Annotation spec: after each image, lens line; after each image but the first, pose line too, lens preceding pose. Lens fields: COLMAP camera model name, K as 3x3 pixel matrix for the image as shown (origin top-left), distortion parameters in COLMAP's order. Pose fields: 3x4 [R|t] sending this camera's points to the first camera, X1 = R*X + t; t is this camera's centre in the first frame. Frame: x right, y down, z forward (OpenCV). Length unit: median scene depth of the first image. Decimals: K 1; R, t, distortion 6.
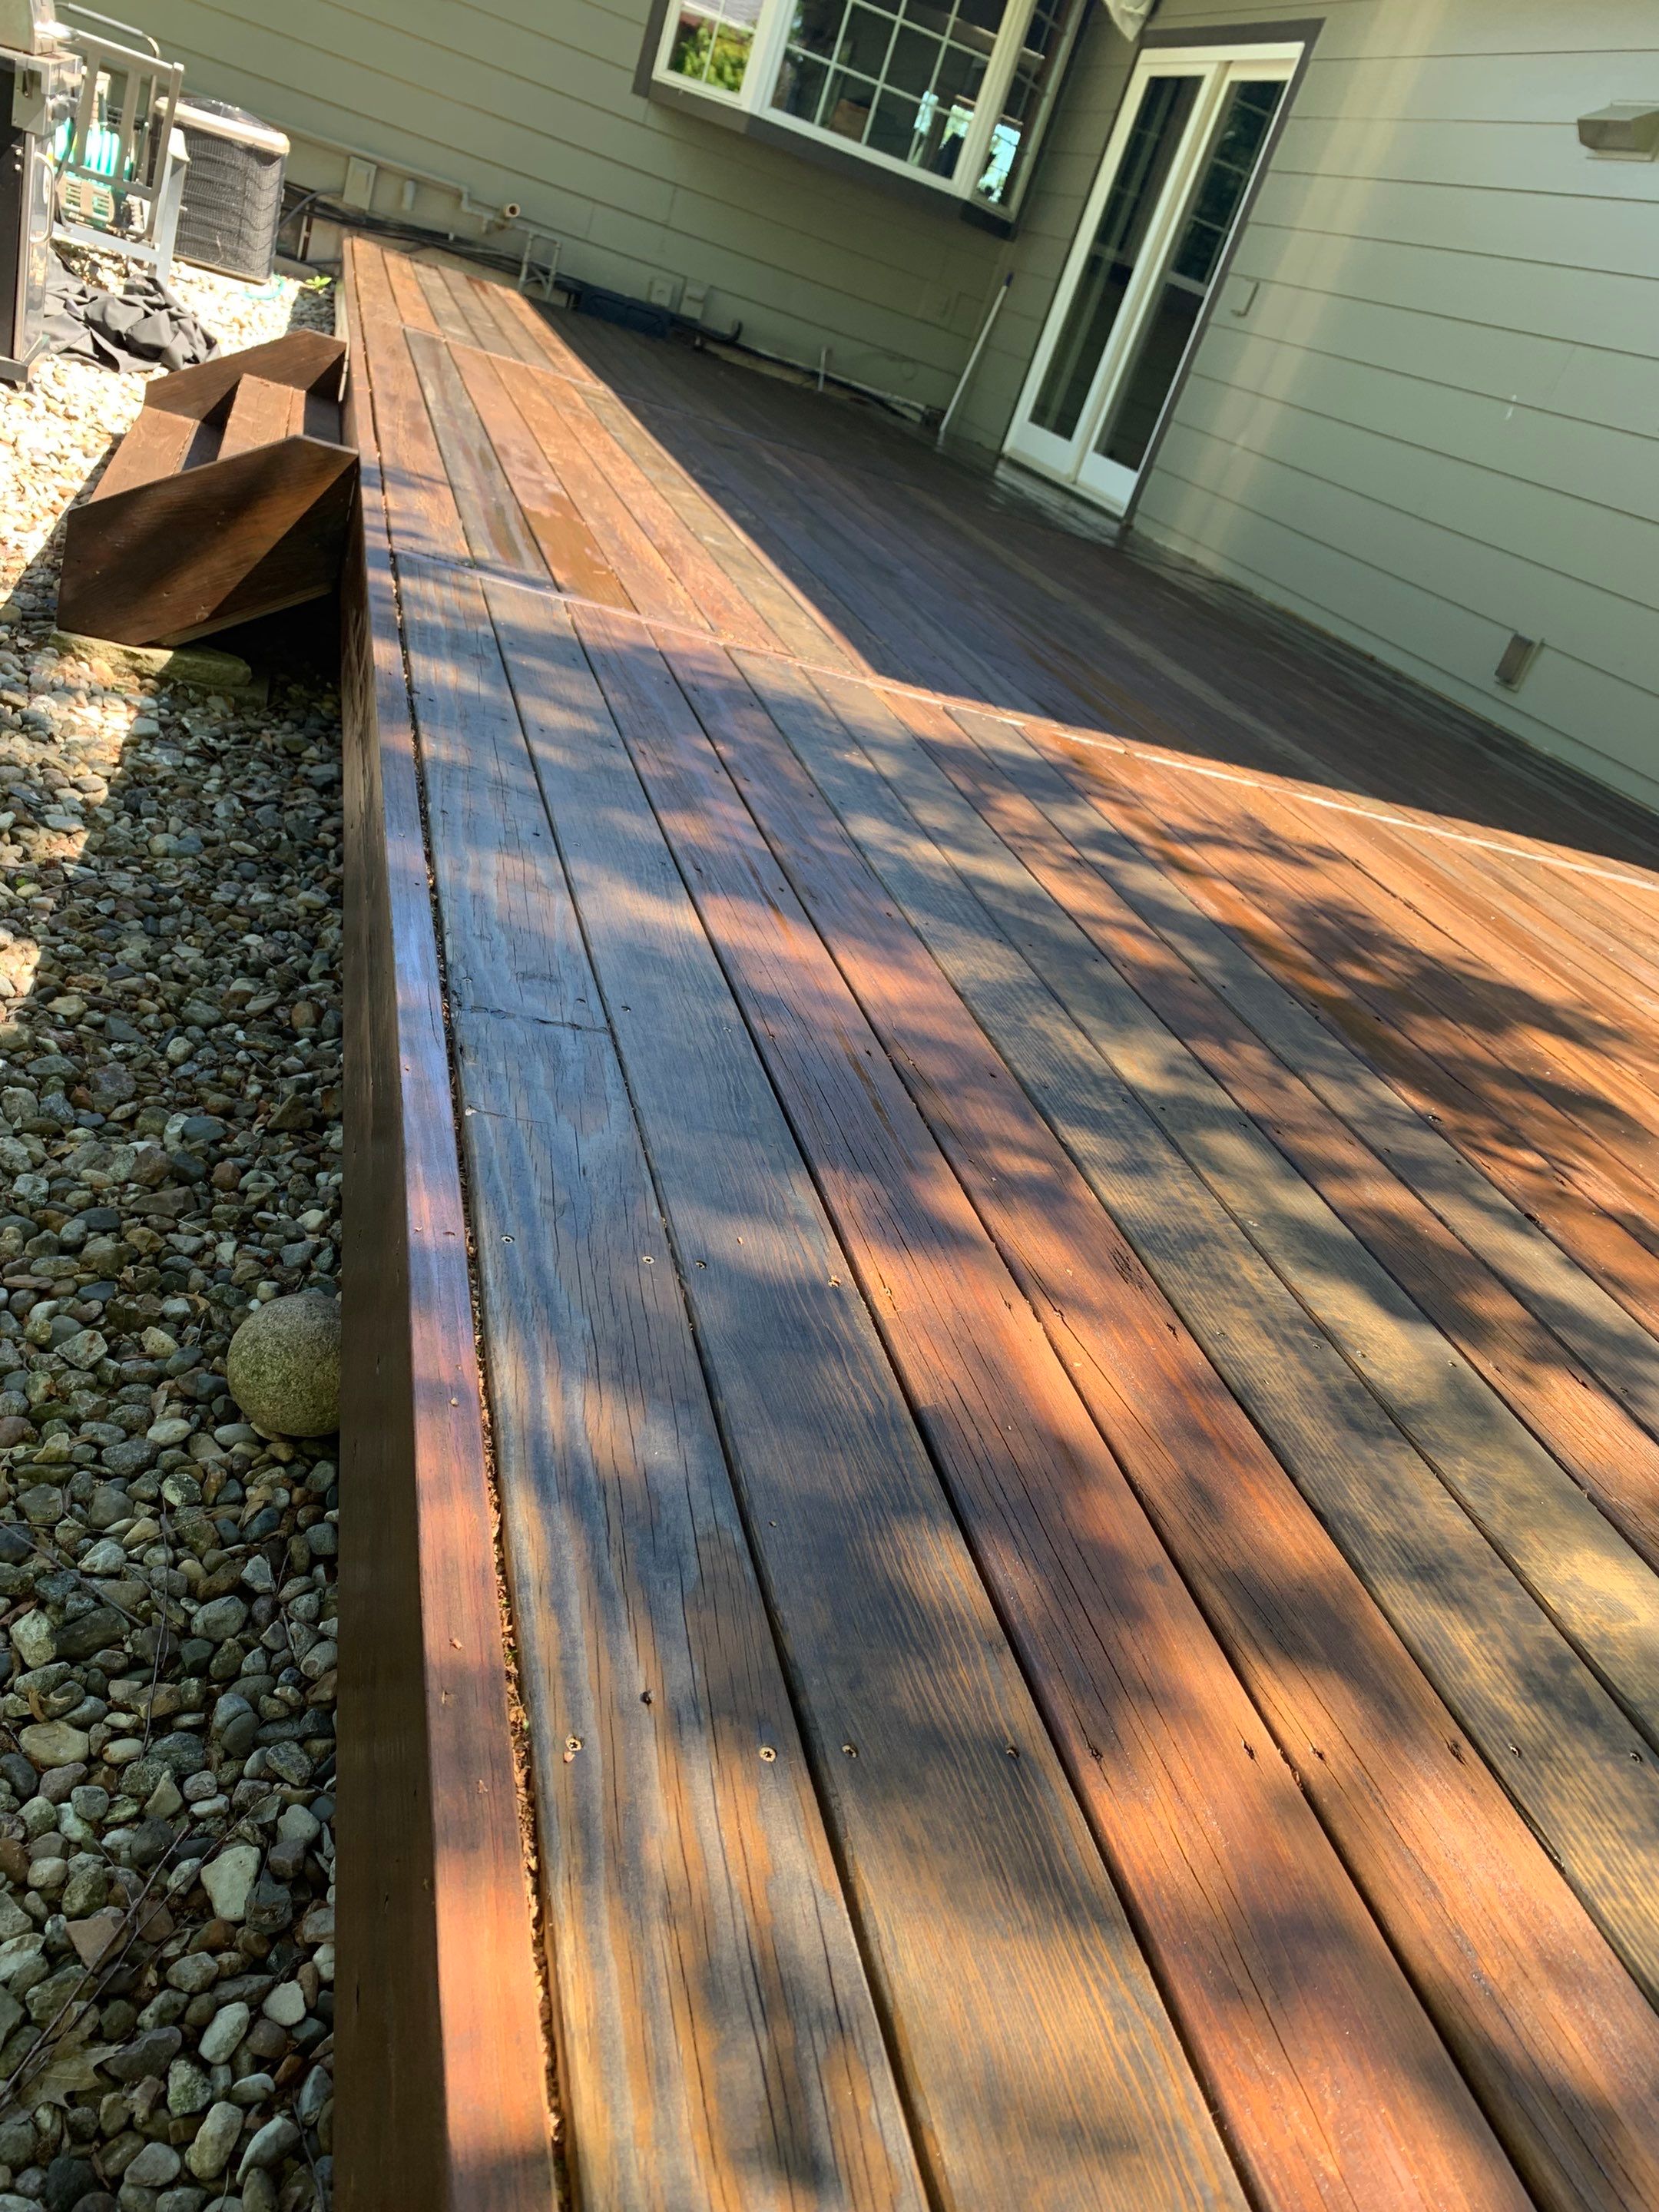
lens RADIAL K [[1654.2, 0, 816.3], [0, 1654.2, 1110.1], [0, 0, 1]] dist [0.053588, -0.050408]
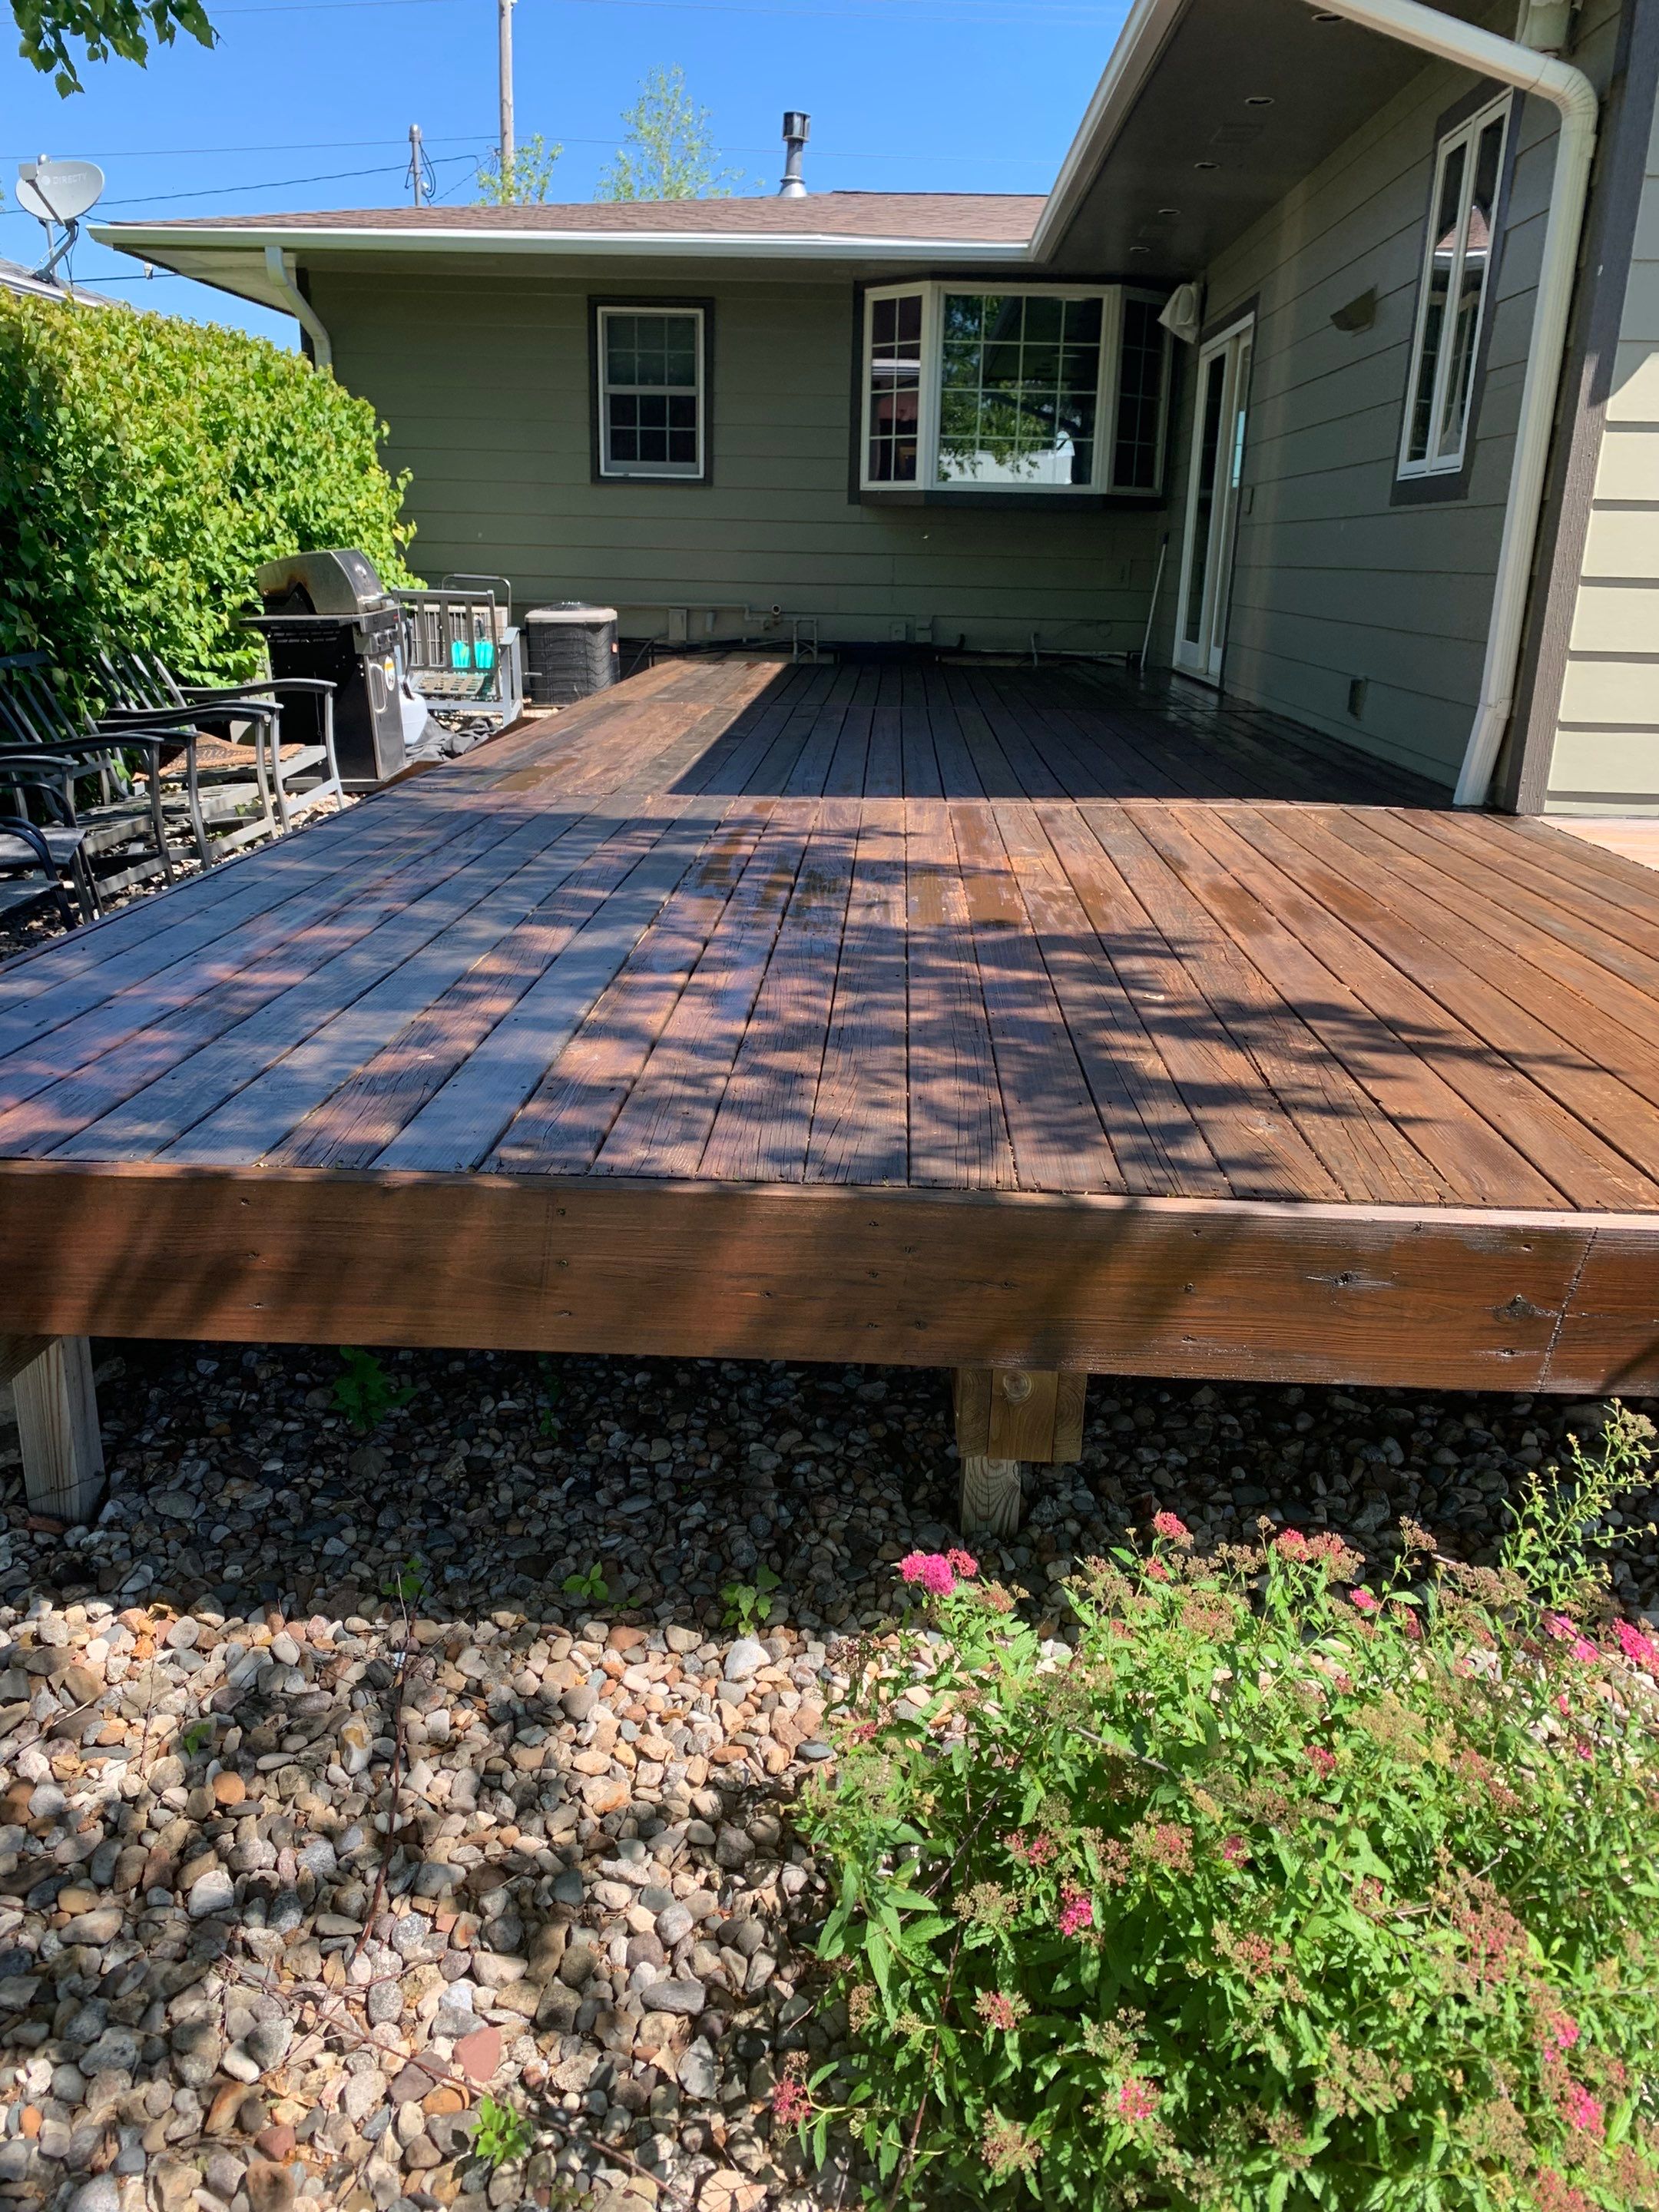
lens RADIAL K [[1701.2, 0, 829.5], [0, 1701.2, 1106.0], [0, 0, 1]] dist [0.078629, -0.098816]
pose [[0.917157, -0.191251, -0.349638, 0.266924], [0.116668, 0.967740, -0.223313, 0.168548], [0.381068, 0.164021, 0.909882, -0.182781]]
